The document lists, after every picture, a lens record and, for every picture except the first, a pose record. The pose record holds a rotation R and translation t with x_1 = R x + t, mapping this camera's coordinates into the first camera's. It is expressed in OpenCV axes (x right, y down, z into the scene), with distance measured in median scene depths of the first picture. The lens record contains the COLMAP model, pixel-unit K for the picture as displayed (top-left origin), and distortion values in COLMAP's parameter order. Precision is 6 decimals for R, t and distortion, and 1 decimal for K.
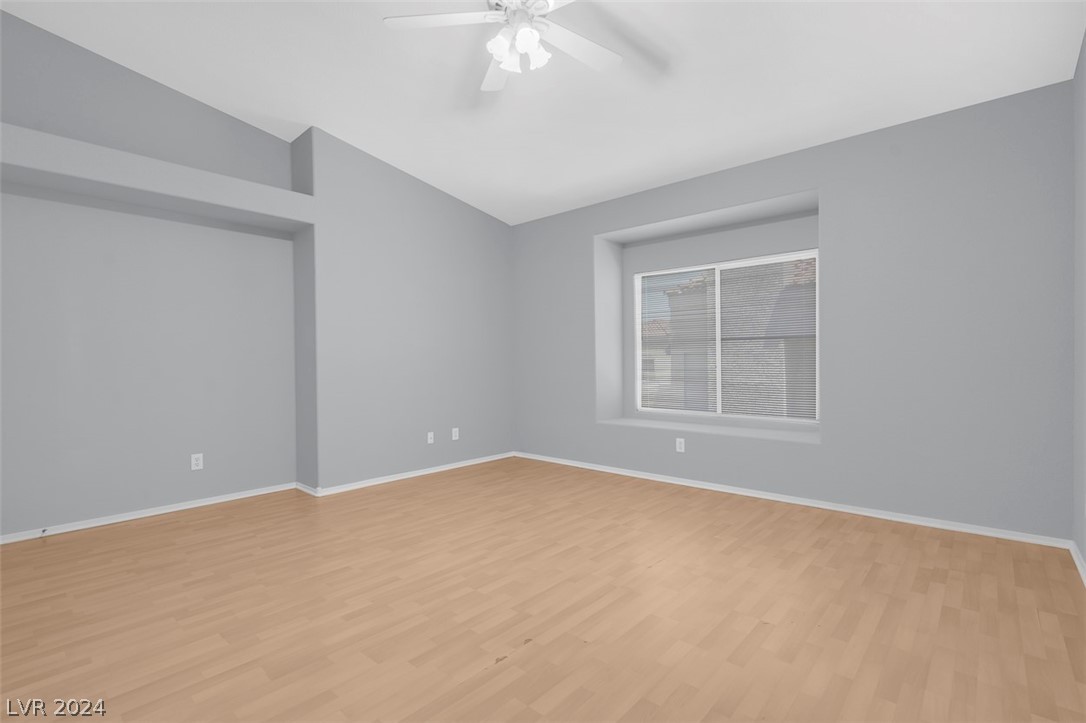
lens RADIAL K [[499.5, 0, 543.0], [0, 499.5, 361.5], [0, 0, 1]] dist [-0.000343, -0.000050]
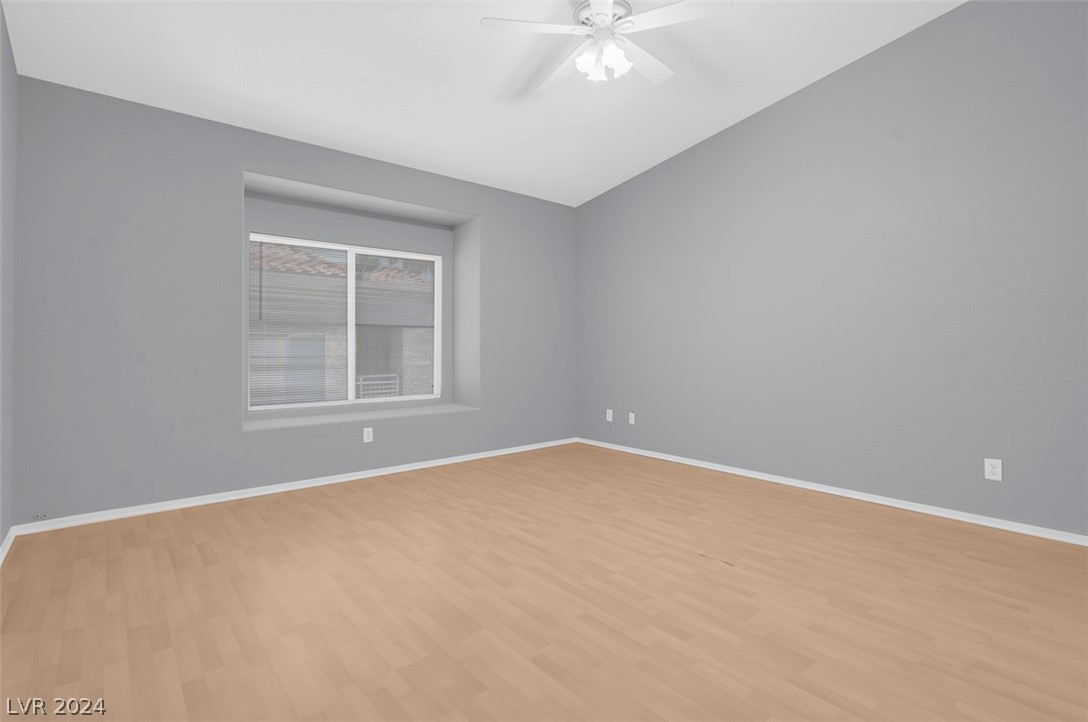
lens RADIAL K [[504.3, 0, 543.9], [0, 504.3, 353.4], [0, 0, 1]] dist [-0.004180, -0.000333]
pose [[0.159794, -0.011874, 0.987079, -0.944997], [0.003157, 0.999929, 0.011517, 0.003980], [-0.987145, 0.001276, 0.159820, 0.804332]]
